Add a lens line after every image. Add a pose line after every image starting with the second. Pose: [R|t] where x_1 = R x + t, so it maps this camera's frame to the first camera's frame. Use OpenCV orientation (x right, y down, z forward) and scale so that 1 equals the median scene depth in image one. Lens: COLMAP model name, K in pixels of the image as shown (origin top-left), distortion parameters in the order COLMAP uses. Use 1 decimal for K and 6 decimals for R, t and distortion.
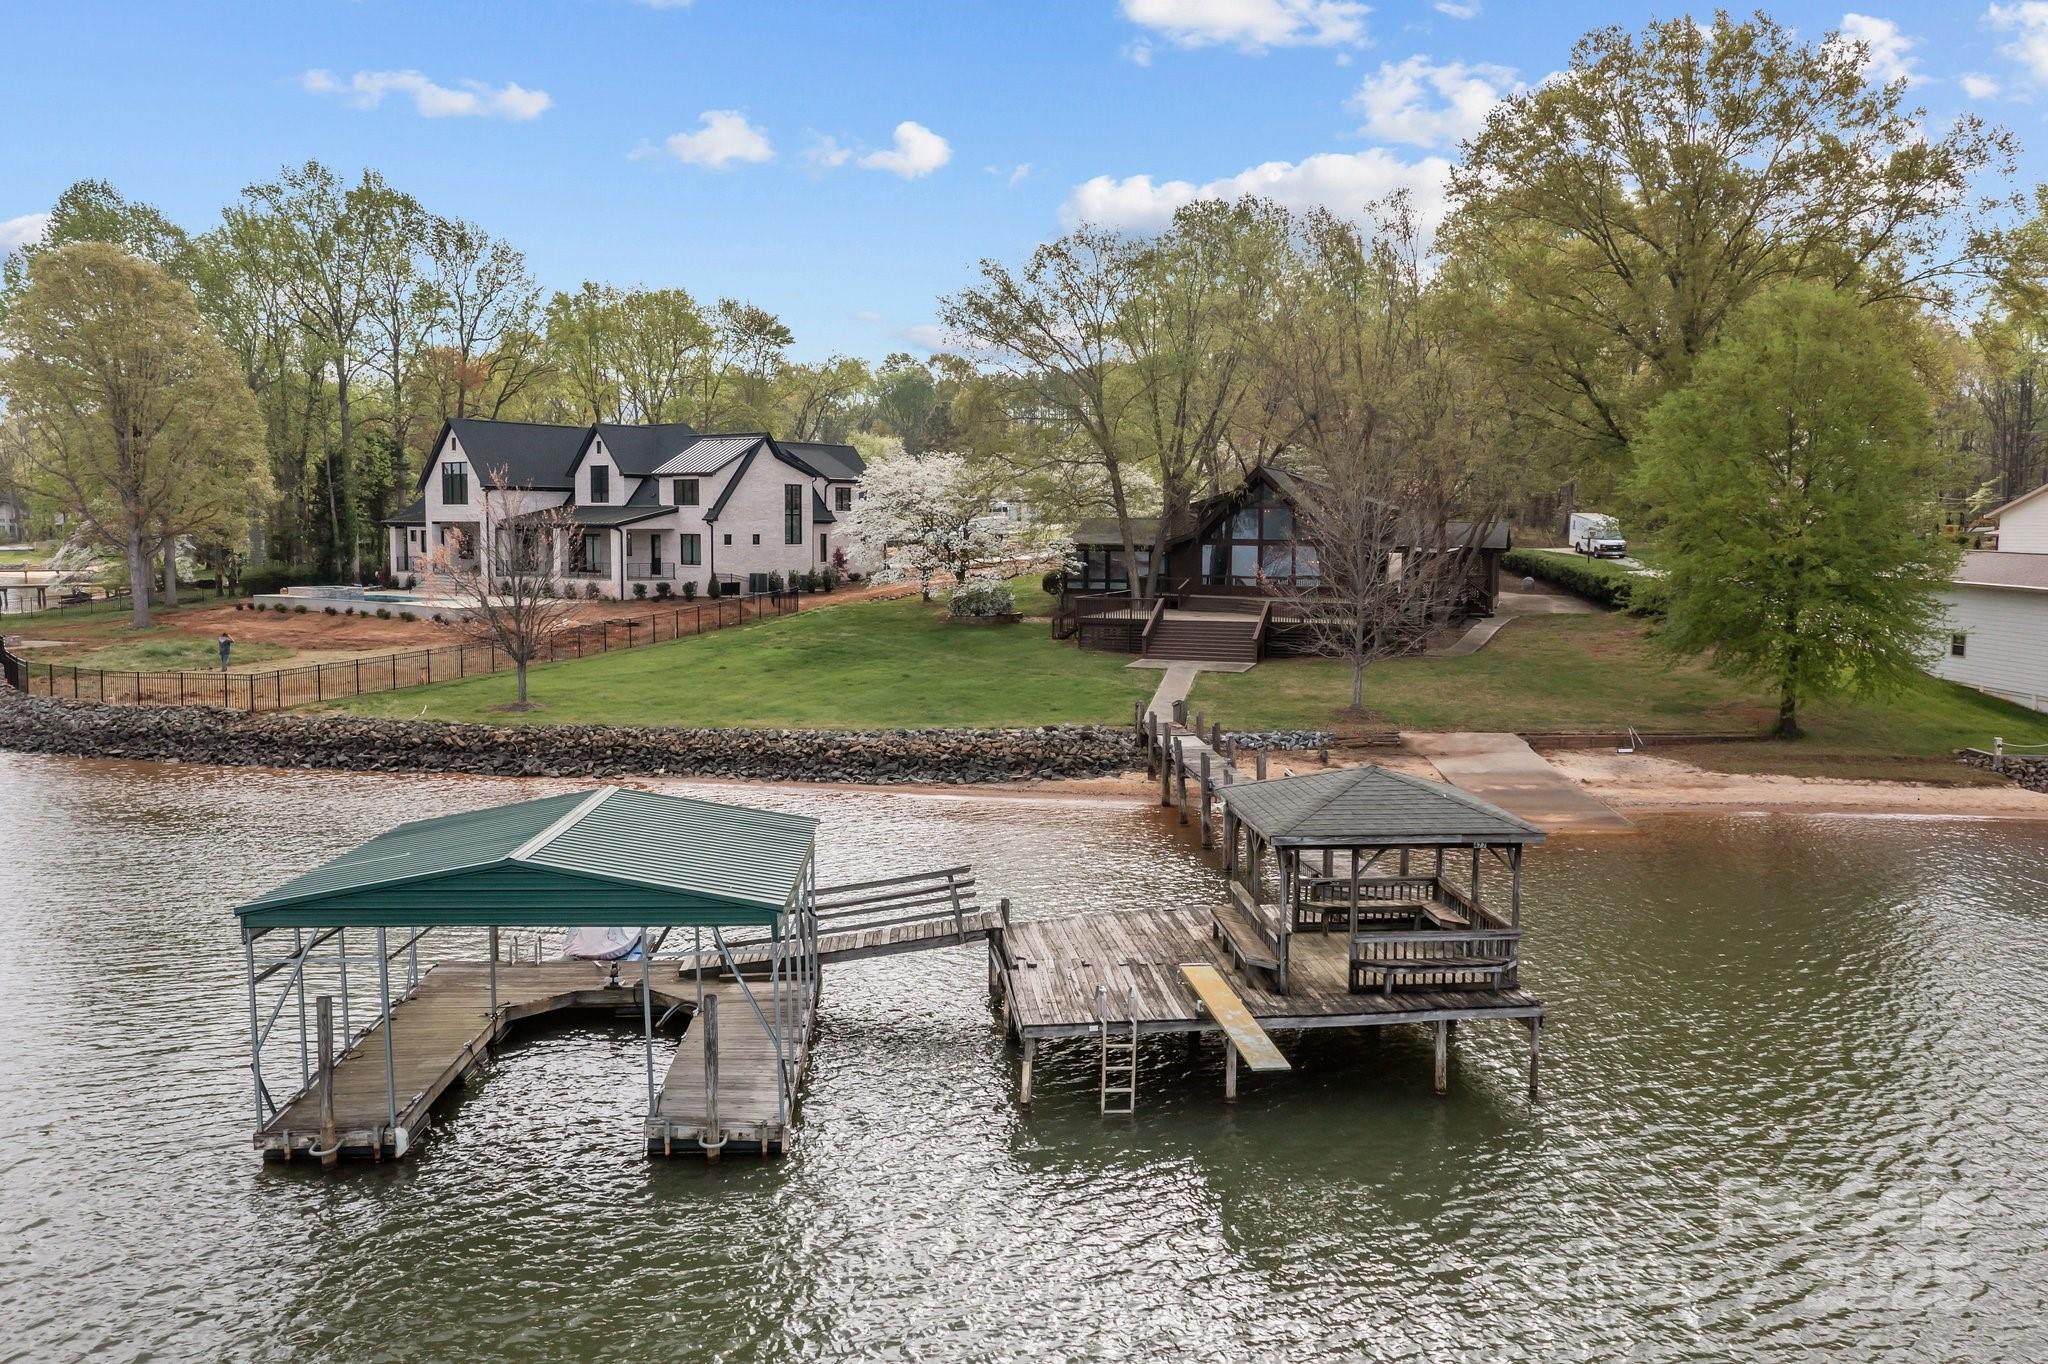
lens RADIAL K [[1617.6, 0, 1024.0], [0, 1617.6, 682.0], [0, 0, 1]] dist [-0.019394, 0.002083]
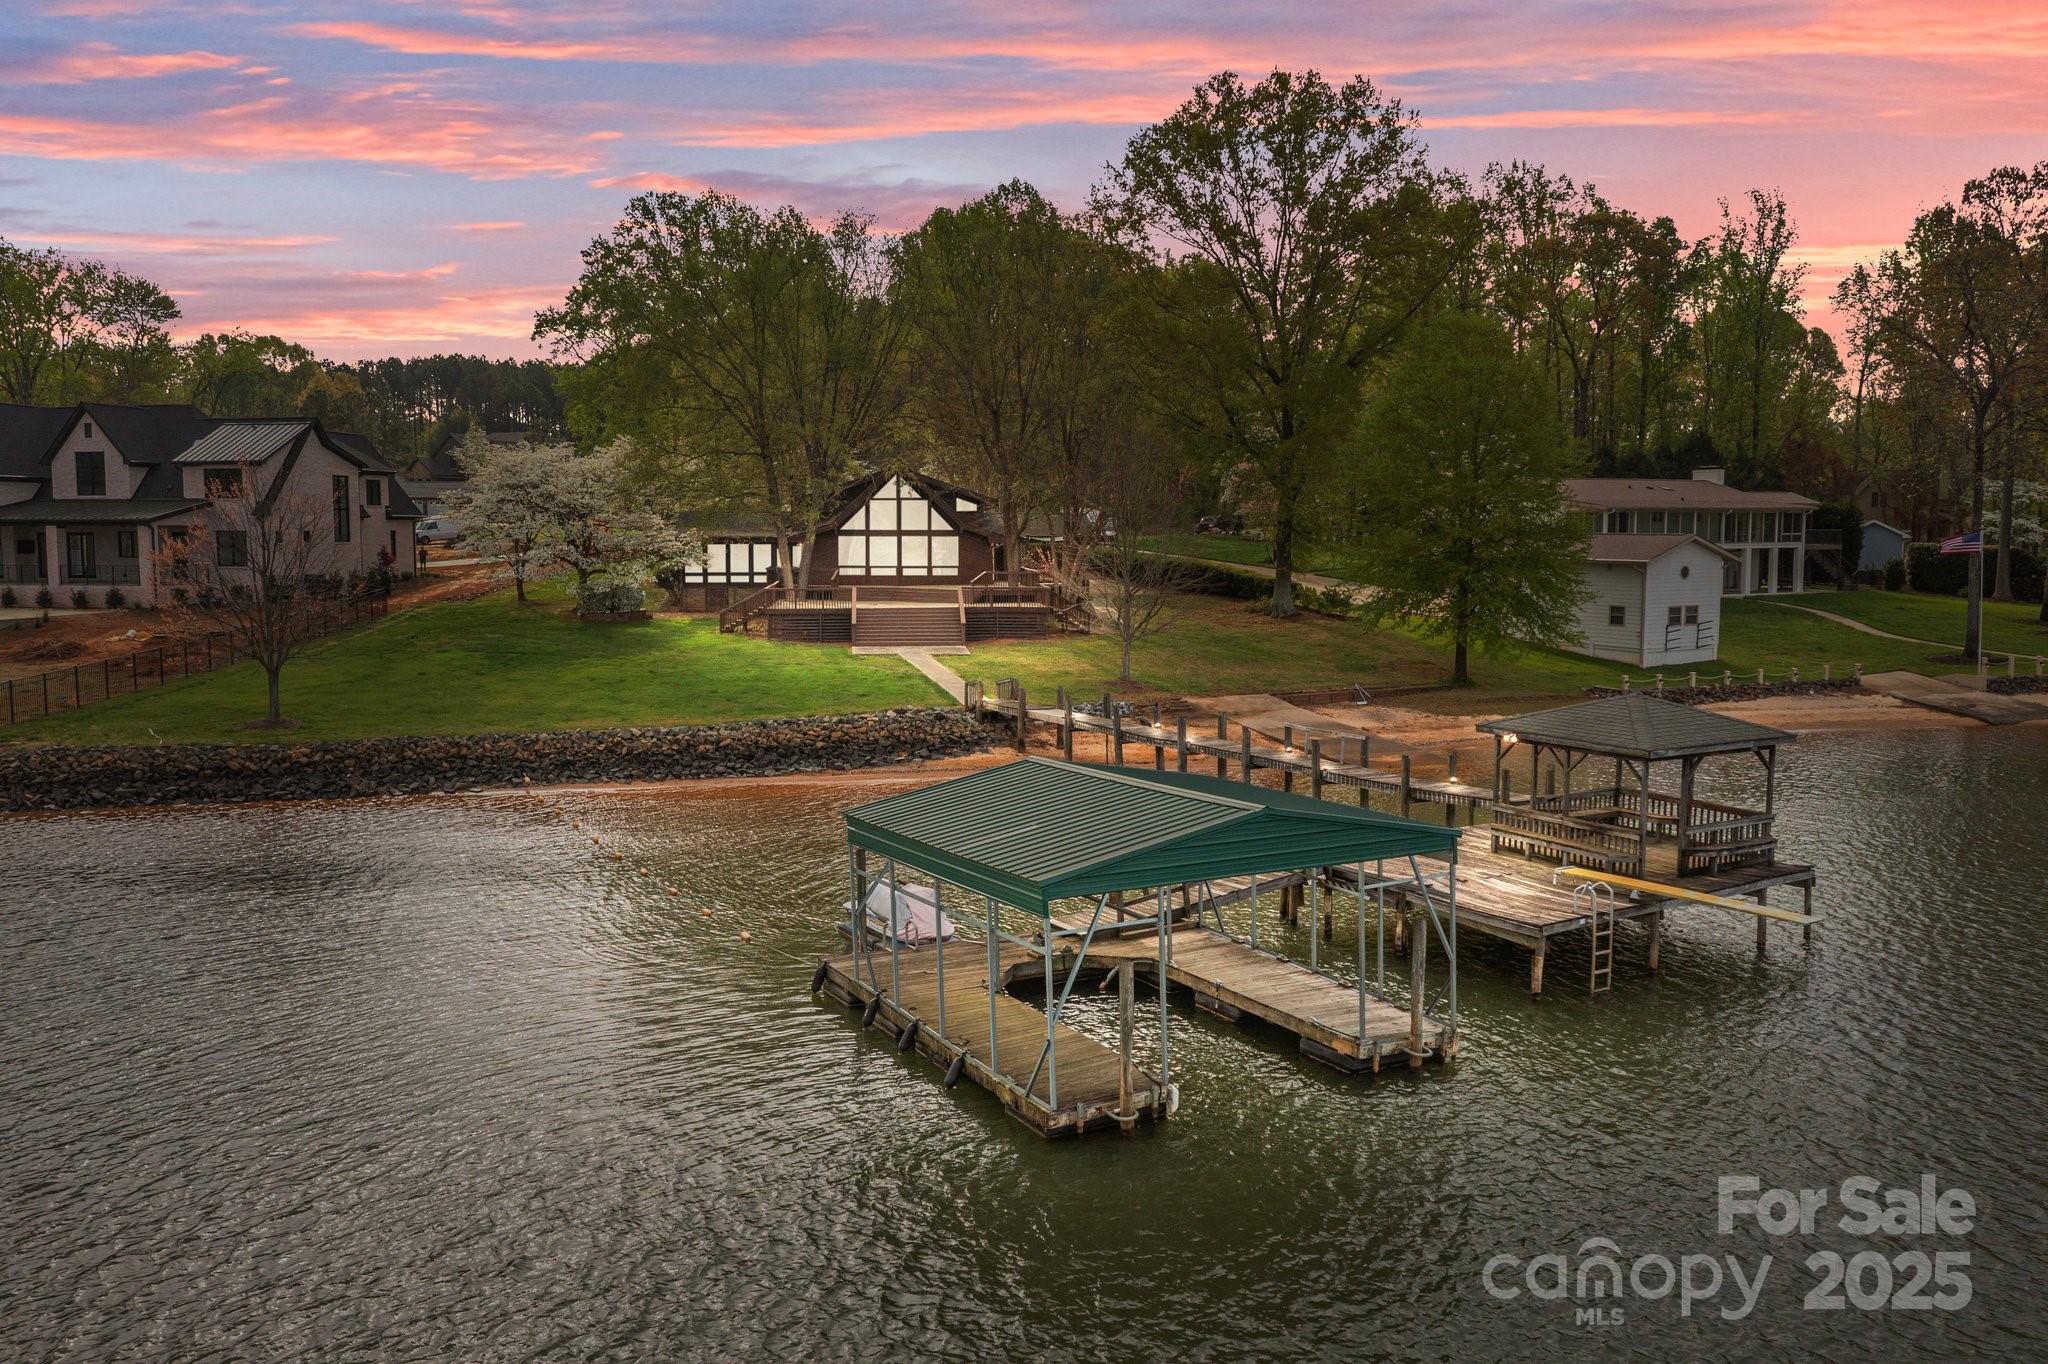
lens RADIAL K [[1612.2, 0, 1024.0], [0, 1612.2, 682.0], [0, 0, 1]] dist [-0.001417, 0.004495]
pose [[0.904525, -0.047709, 0.423744, -0.193825], [0.048019, 0.998797, 0.009953, 0.002230], [-0.423709, 0.011345, 0.905728, 0.025860]]
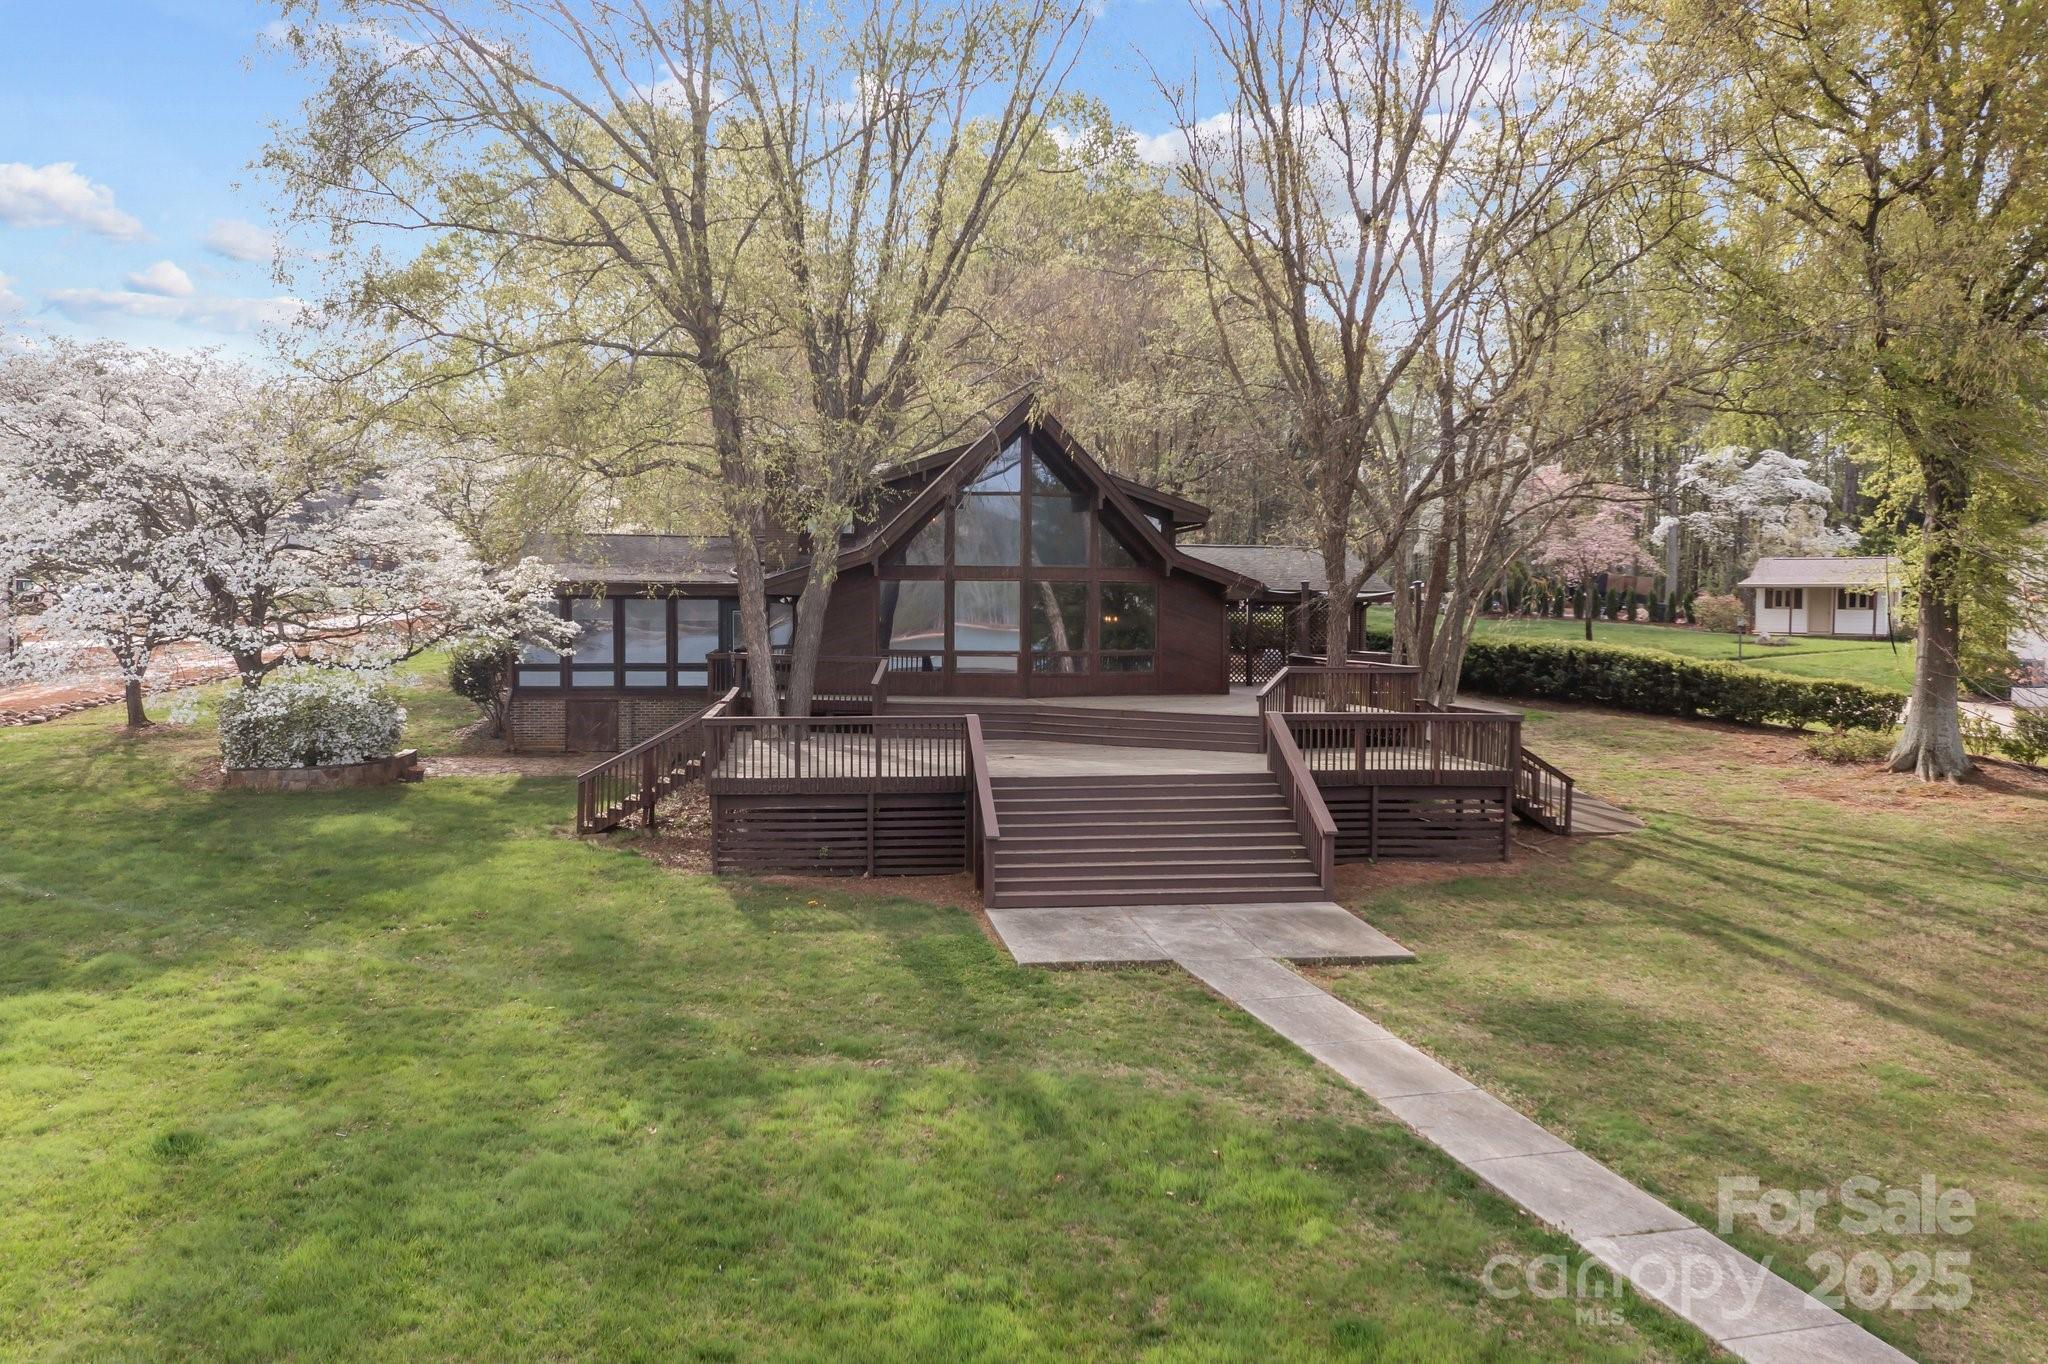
lens RADIAL K [[1617.6, 0, 1024.0], [0, 1617.6, 682.0], [0, 0, 1]] dist [-0.019394, 0.002083]
pose [[0.886013, -0.021202, 0.463176, -0.049123], [0.045357, 0.998126, -0.041074, -0.033826], [-0.461437, 0.057401, 0.885314, 0.533281]]
